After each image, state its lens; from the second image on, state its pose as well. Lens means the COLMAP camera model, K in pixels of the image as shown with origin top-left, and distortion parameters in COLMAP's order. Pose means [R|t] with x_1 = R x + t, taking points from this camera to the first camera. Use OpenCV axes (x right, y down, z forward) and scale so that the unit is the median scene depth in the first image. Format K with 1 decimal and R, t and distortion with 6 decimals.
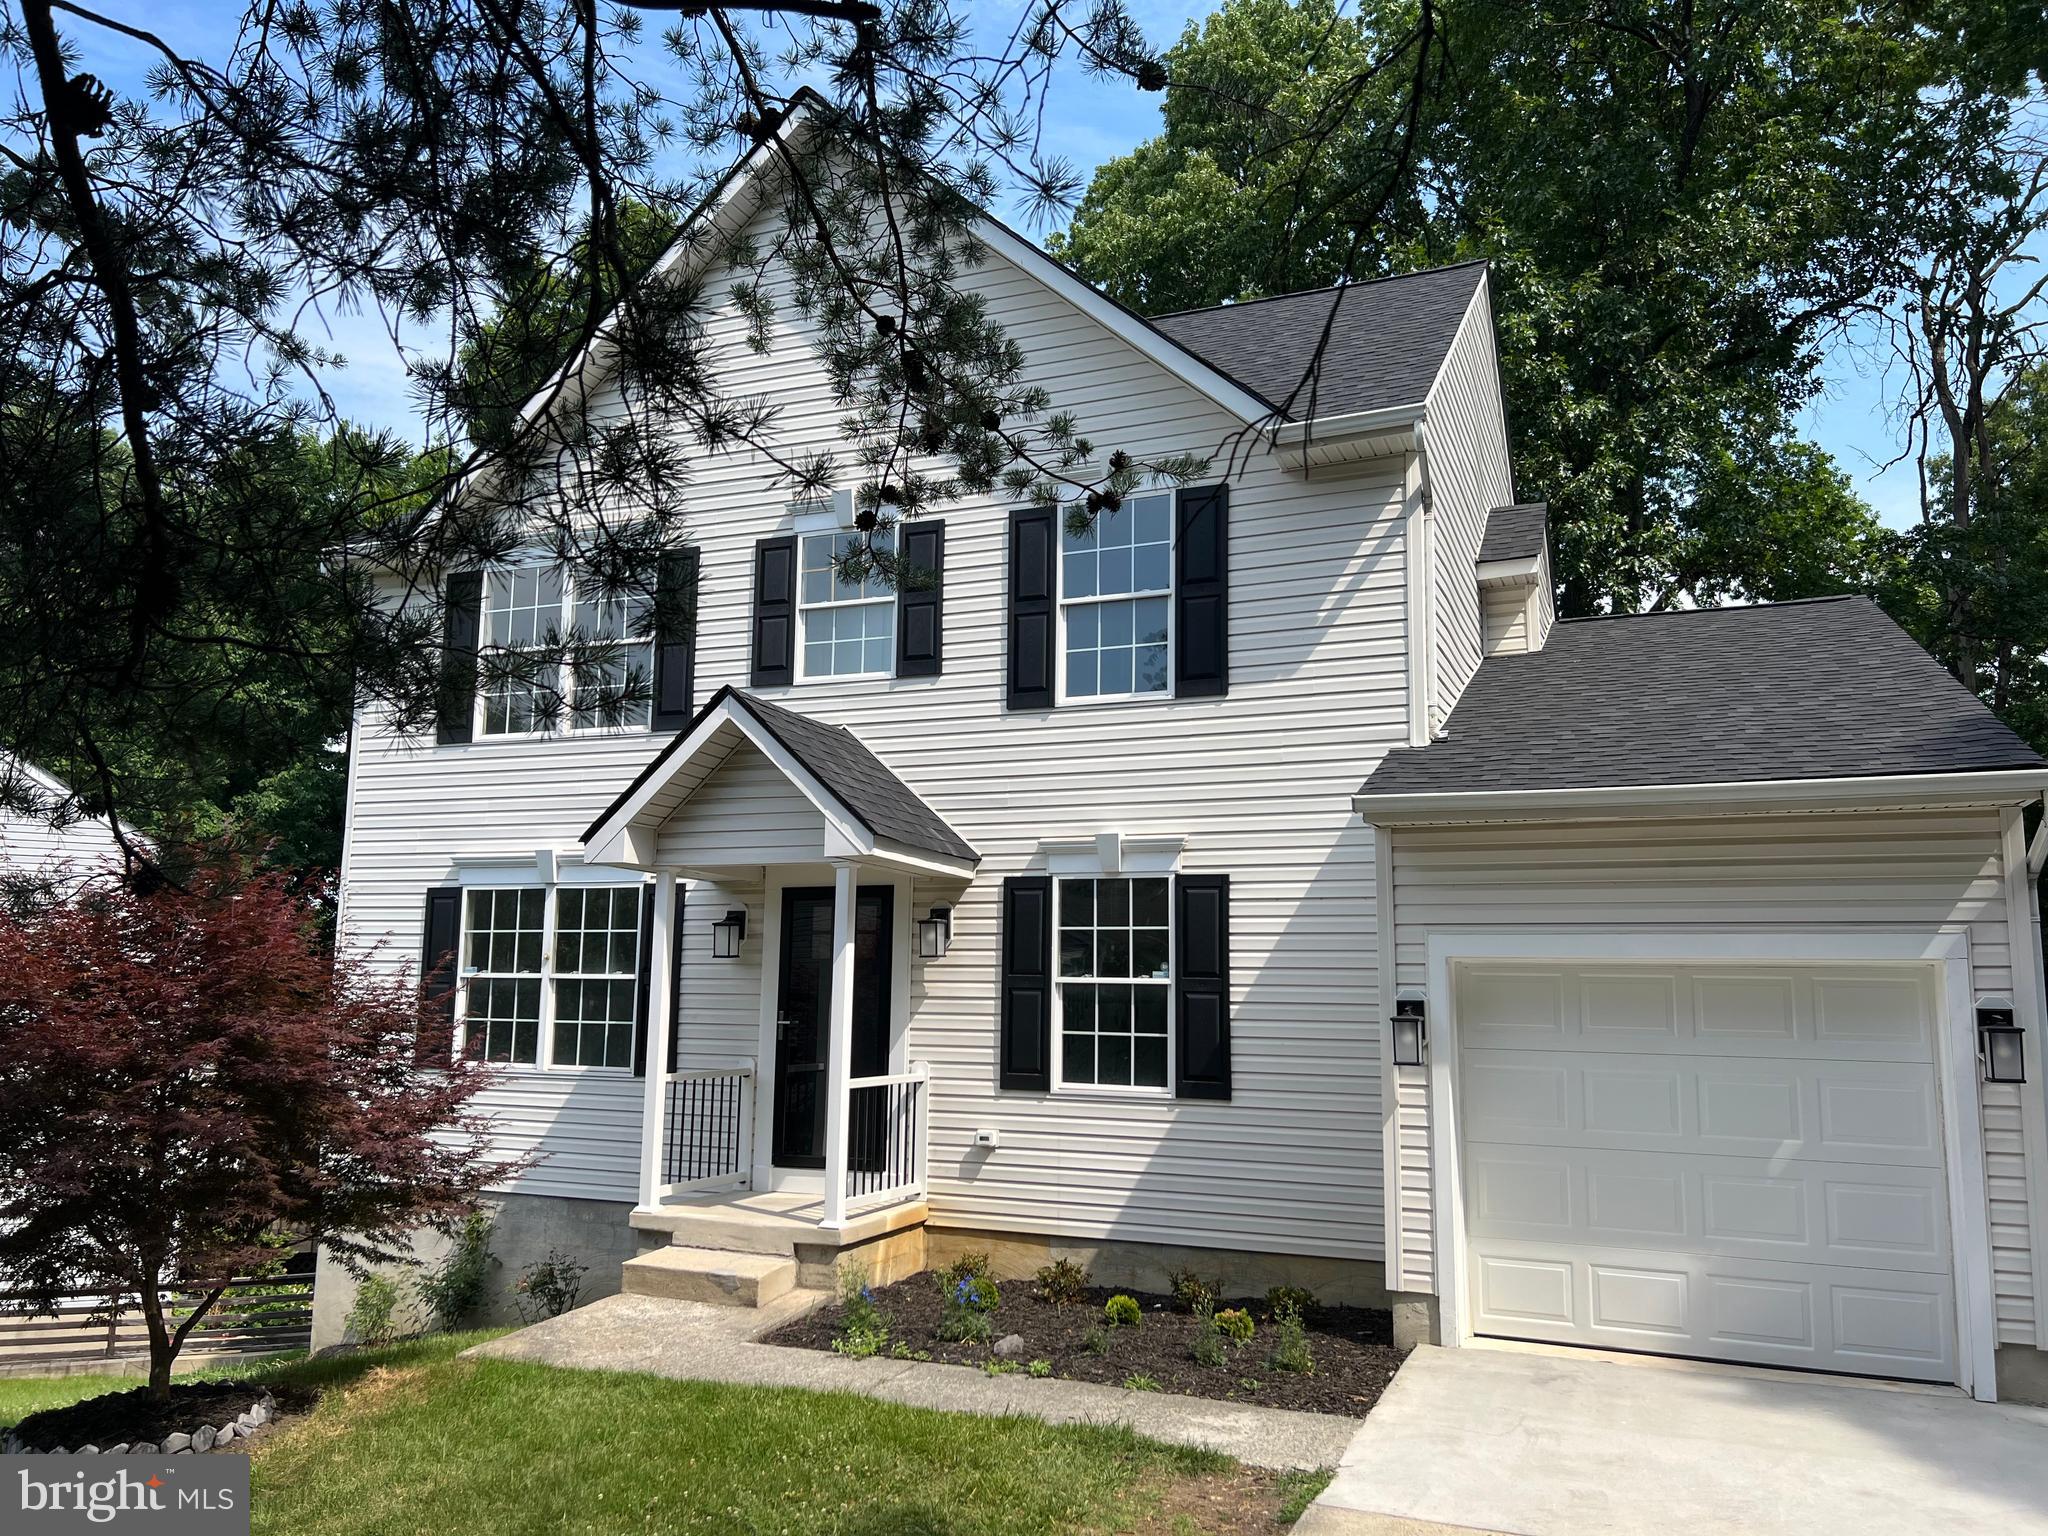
lens RADIAL K [[1547.2, 0, 1017.7], [0, 1547.2, 766.3], [0, 0, 1]] dist [0.055125, -0.056570]
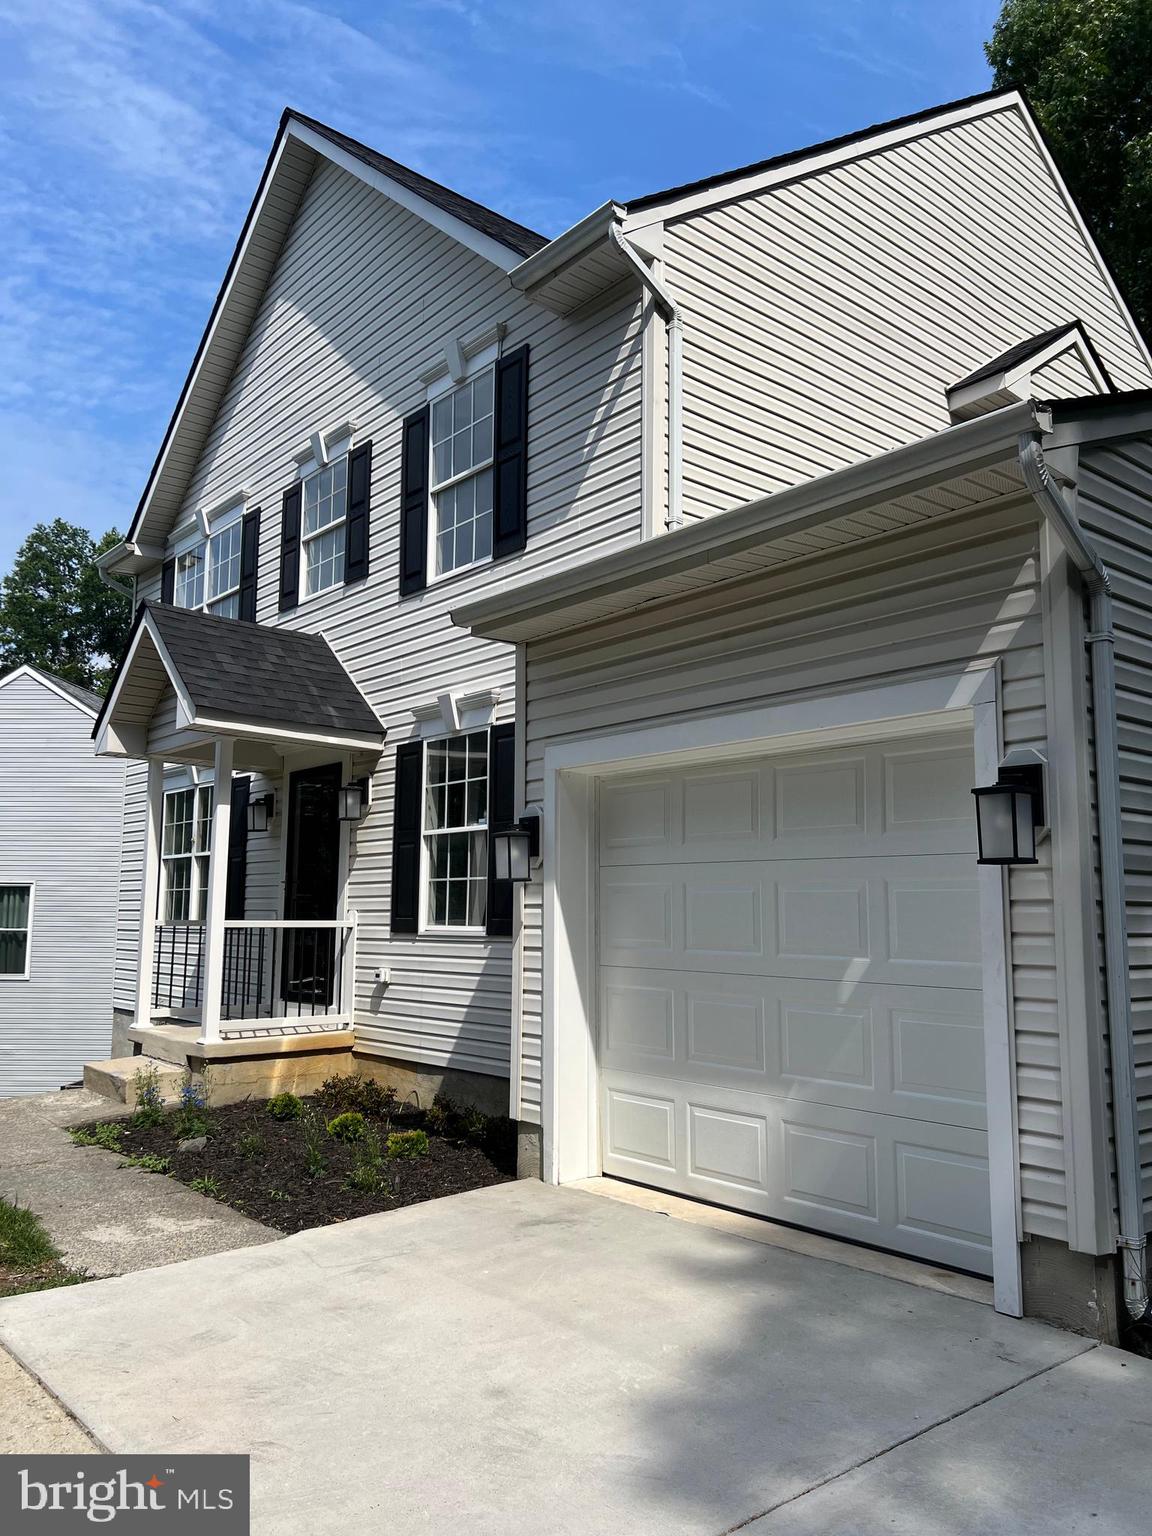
lens RADIAL K [[1160.4, 0, 573.4], [0, 1160.4, 776.6], [0, 0, 1]] dist [0.055125, -0.056570]
pose [[0.890952, -0.063477, -0.449640, 0.500029], [0.072331, 0.997377, 0.002520, 0.105284], [0.448301, -0.034769, 0.893206, 0.318519]]
